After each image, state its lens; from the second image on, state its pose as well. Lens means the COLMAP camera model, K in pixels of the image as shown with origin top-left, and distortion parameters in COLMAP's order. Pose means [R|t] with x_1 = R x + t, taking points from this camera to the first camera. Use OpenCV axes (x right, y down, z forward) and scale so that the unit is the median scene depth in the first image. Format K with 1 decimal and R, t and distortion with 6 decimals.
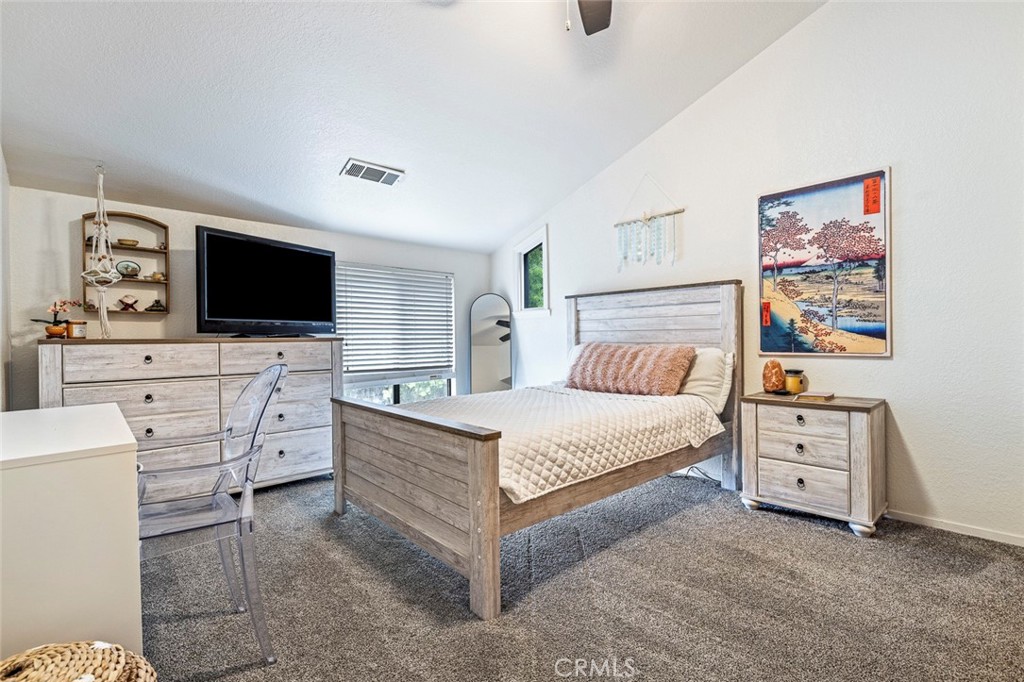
lens RADIAL K [[468.5, 0, 512.0], [0, 468.5, 341.0], [0, 0, 1]] dist [-0.000339, 0.000029]
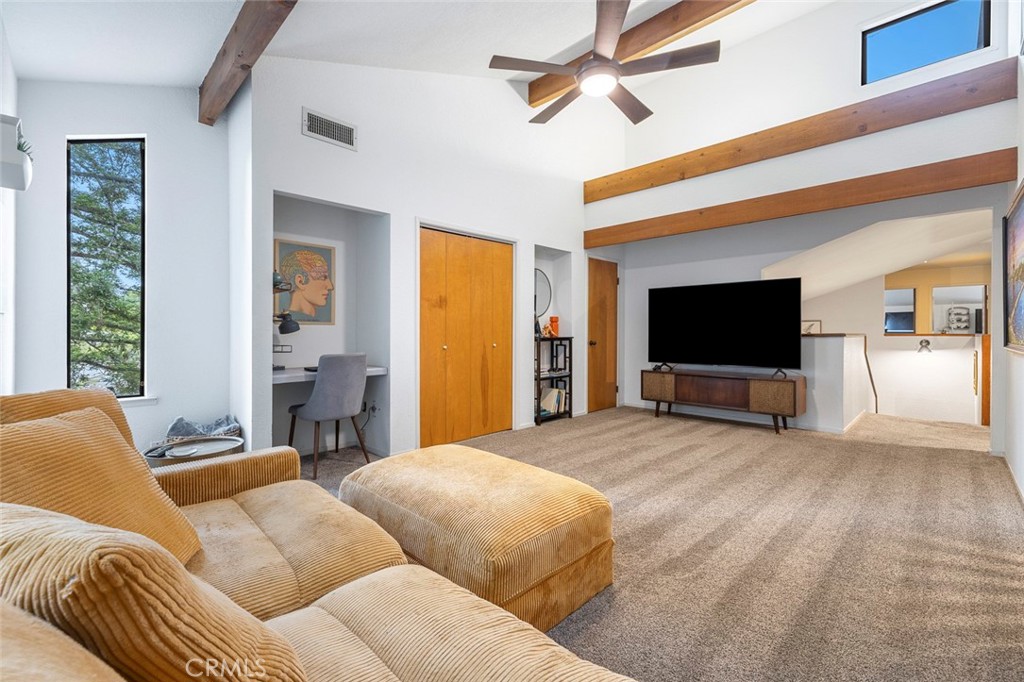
lens RADIAL K [[437.1, 0, 516.4], [0, 437.1, 337.5], [0, 0, 1]] dist [0.000142, 0.000032]
pose [[0.053117, 0.014658, -0.998481, 3.159606], [-0.006876, 0.999874, 0.014313, -0.003746], [0.998565, 0.006105, 0.053211, -3.477189]]
